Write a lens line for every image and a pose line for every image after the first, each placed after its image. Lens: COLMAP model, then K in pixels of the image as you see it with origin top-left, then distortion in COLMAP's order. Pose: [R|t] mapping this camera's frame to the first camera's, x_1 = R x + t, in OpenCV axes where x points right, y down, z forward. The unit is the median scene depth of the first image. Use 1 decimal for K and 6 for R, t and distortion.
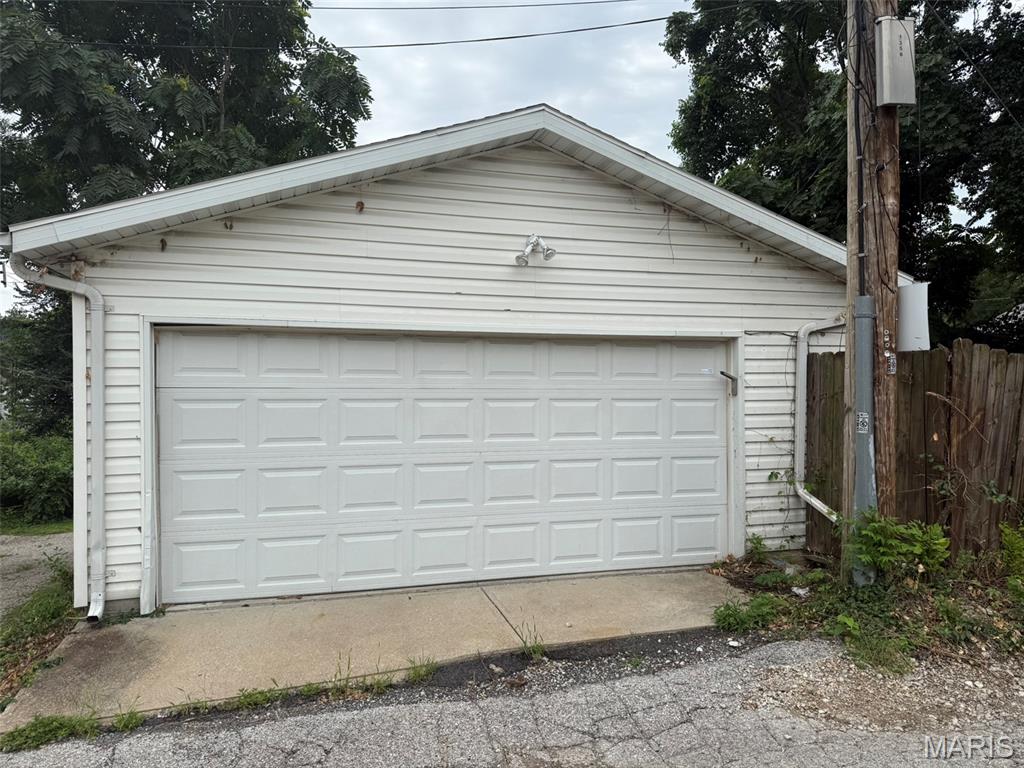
lens RADIAL K [[720.7, 0, 508.9], [0, 720.7, 384.2], [0, 0, 1]] dist [0.019941, -0.037262]
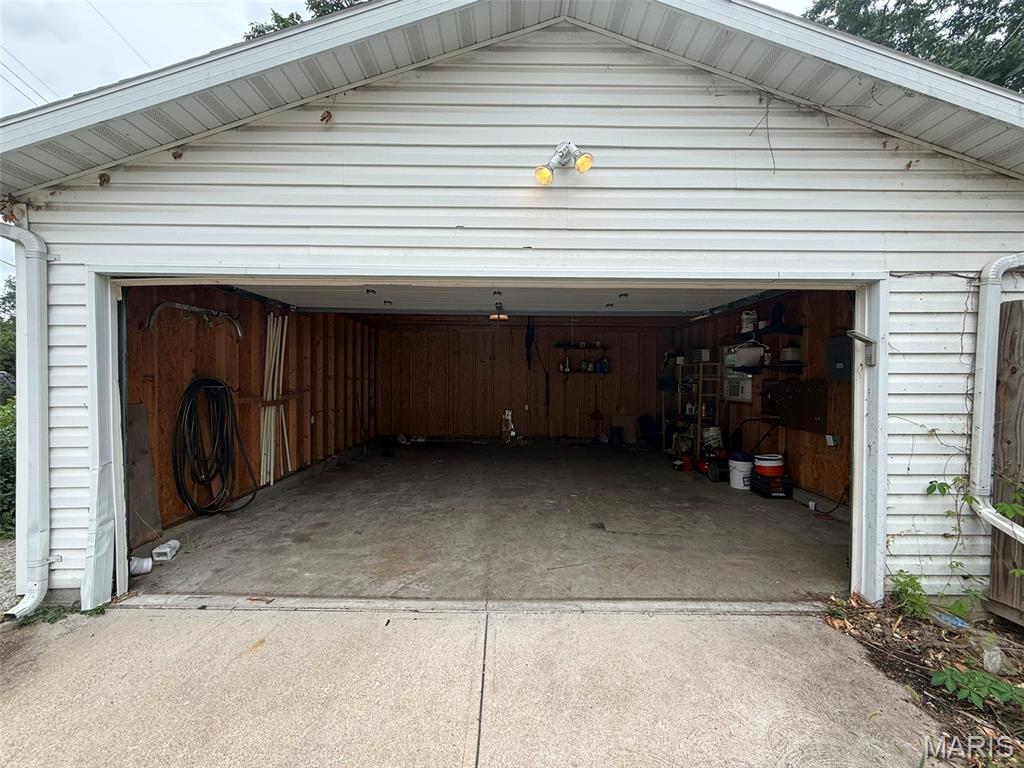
lens RADIAL K [[409.9, 0, 510.0], [0, 409.9, 382.1], [0, 0, 1]] dist [-0.001702, -0.000092]
pose [[0.959725, 0.009944, -0.280766, 0.107760], [-0.006473, 0.999891, 0.013290, 0.032617], [0.280867, -0.010937, 0.959684, 0.615380]]
